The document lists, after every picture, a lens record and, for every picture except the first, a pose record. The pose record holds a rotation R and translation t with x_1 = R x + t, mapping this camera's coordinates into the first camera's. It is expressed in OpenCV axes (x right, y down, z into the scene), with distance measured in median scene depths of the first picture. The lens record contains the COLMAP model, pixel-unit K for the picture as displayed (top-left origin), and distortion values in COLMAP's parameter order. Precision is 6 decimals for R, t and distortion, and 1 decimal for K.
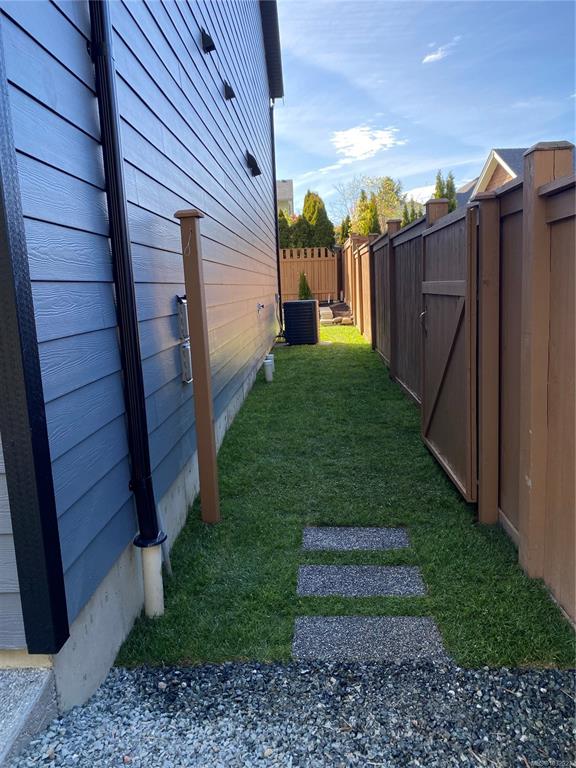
lens RADIAL K [[581.8, 0, 288.0], [0, 581.8, 384.0], [0, 0, 1]] dist [0.052108, -0.058763]
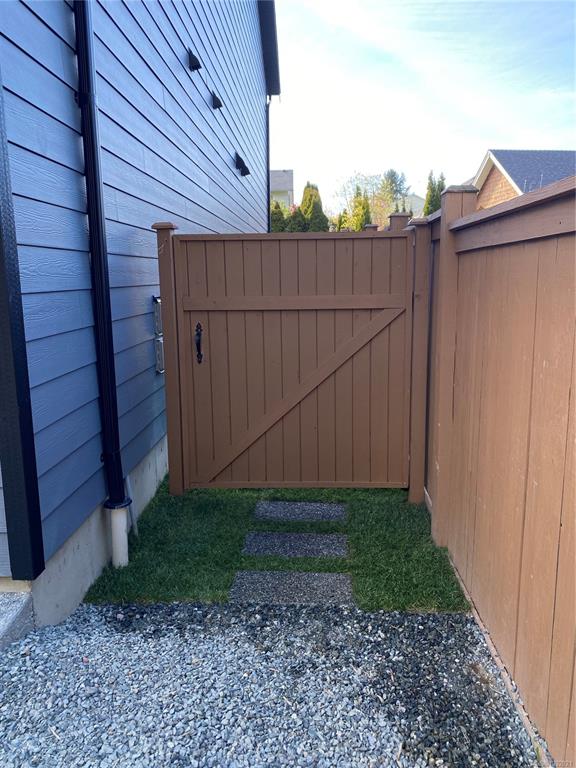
lens RADIAL K [[578.7, 0, 292.3], [0, 578.7, 384.1], [0, 0, 1]] dist [0.066995, -0.092883]
pose [[0.999252, 0.035460, 0.015407, 0.105677], [-0.035751, 0.999181, 0.018976, -0.015936], [-0.014721, -0.019513, 0.999701, -0.219591]]
